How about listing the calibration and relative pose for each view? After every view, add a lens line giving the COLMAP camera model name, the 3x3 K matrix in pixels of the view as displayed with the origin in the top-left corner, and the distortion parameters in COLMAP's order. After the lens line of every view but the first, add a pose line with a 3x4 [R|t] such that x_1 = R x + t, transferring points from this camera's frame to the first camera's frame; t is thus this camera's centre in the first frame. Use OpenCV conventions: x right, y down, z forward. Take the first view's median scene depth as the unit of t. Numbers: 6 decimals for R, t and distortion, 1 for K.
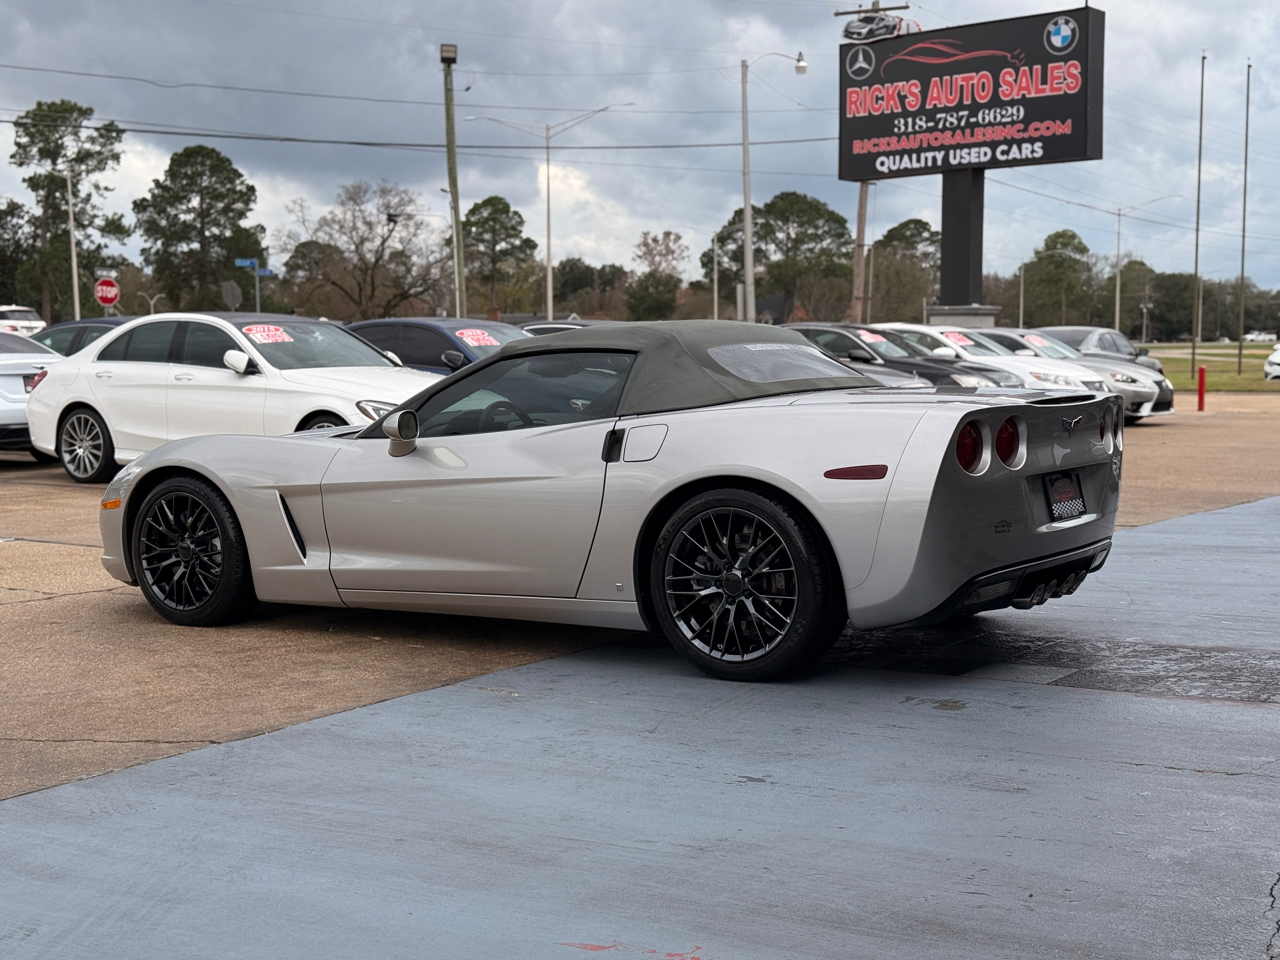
lens RADIAL K [[1821.5, 0, 640.0], [0, 1821.5, 480.0], [0, 0, 1]] dist [0.215314, -0.483972]
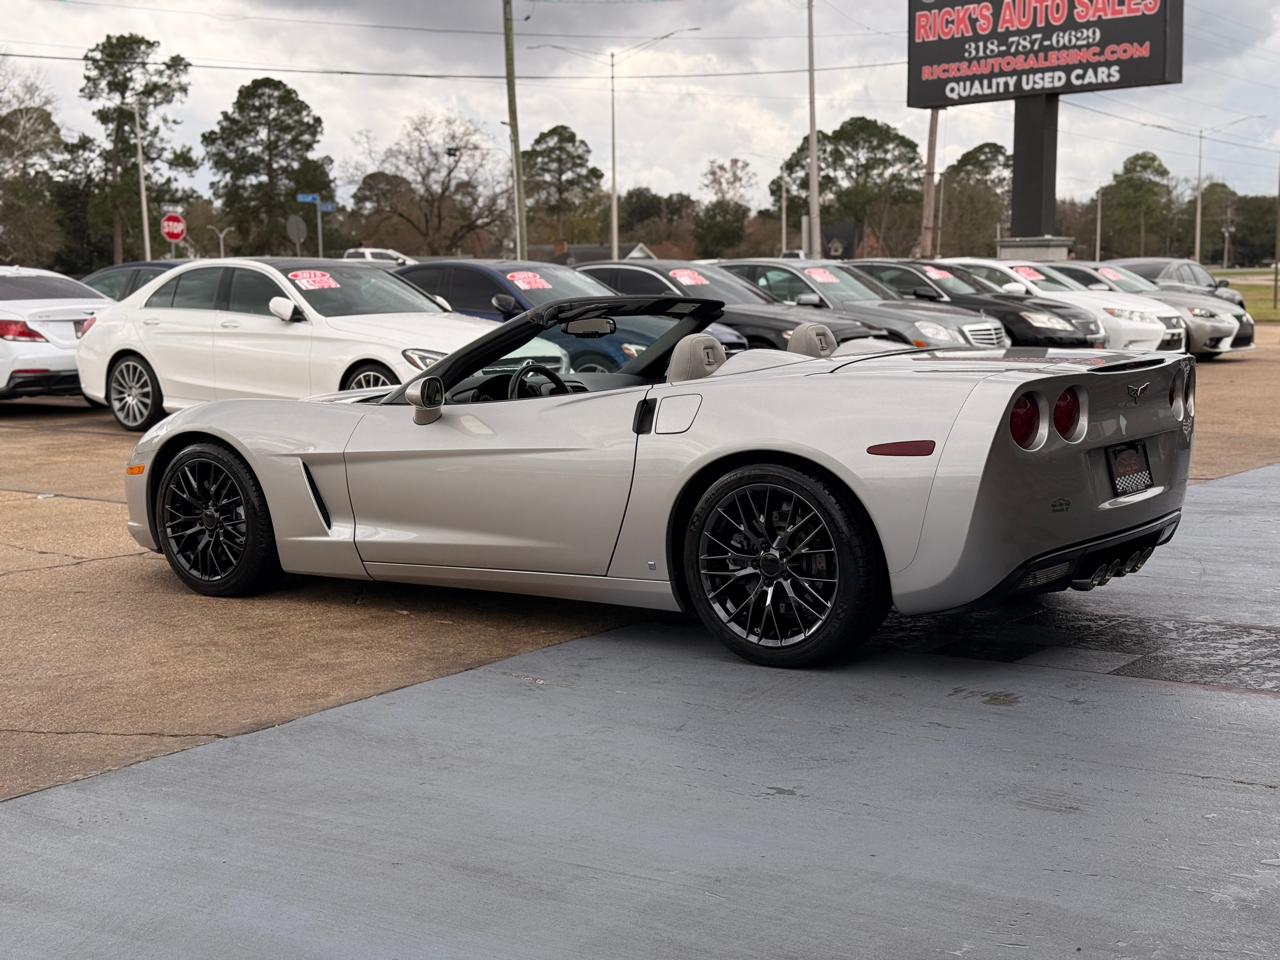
lens RADIAL K [[1821.5, 0, 640.0], [0, 1821.5, 480.0], [0, 0, 1]] dist [0.215314, -0.483972]
pose [[0.999230, -0.003331, -0.039082, 0.004781], [0.004855, 0.999229, 0.038956, -0.005453], [0.038922, -0.039116, 0.998476, 0.014054]]
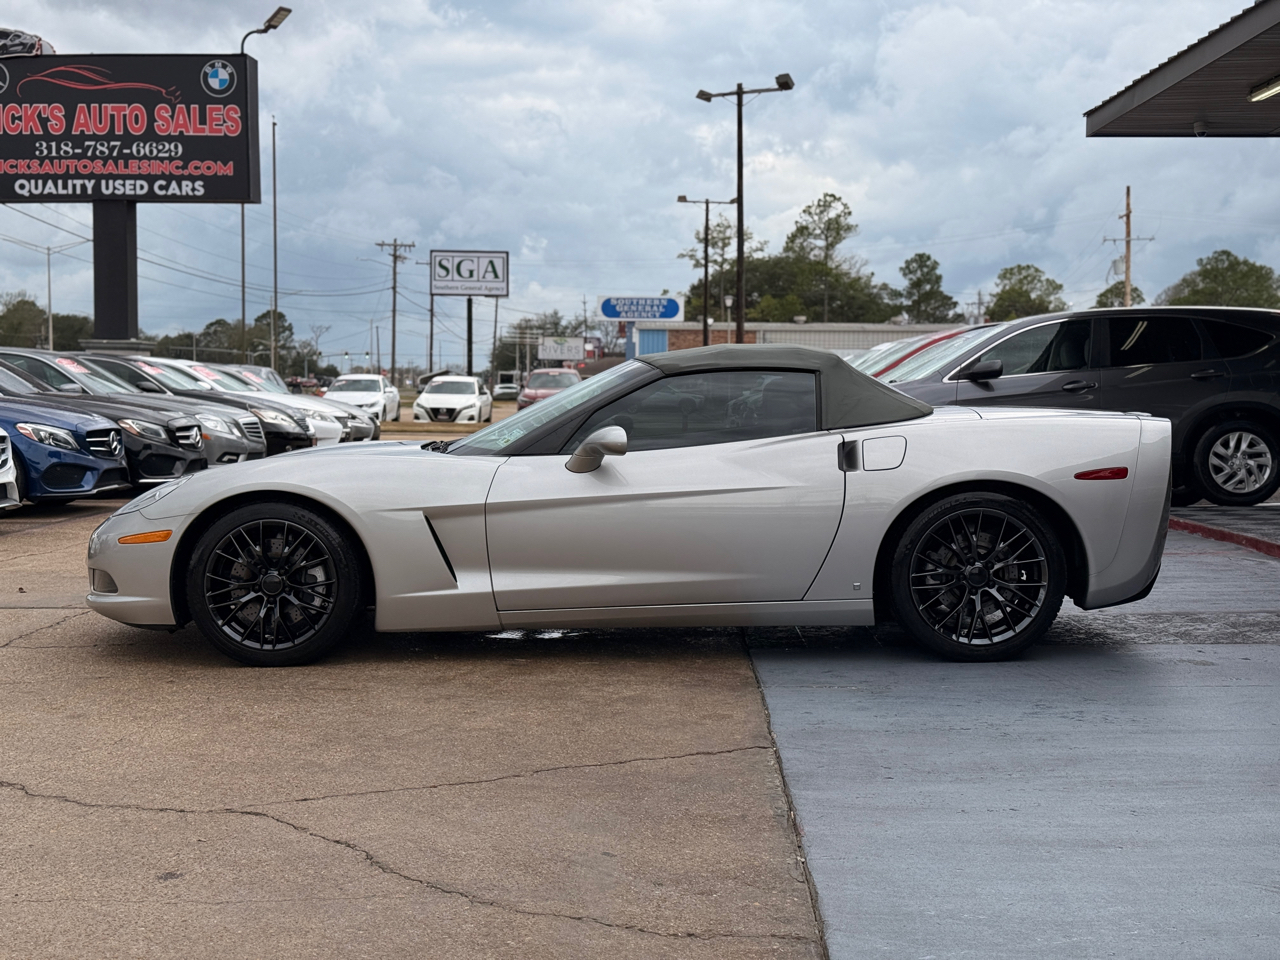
lens RADIAL K [[1821.5, 0, 640.0], [0, 1821.5, 480.0], [0, 0, 1]] dist [0.215314, -0.483972]
pose [[0.806850, -0.018029, 0.590481, -0.184335], [0.032071, 0.999397, -0.013308, 0.001446], [-0.589885, 0.029675, 0.806942, 0.048173]]
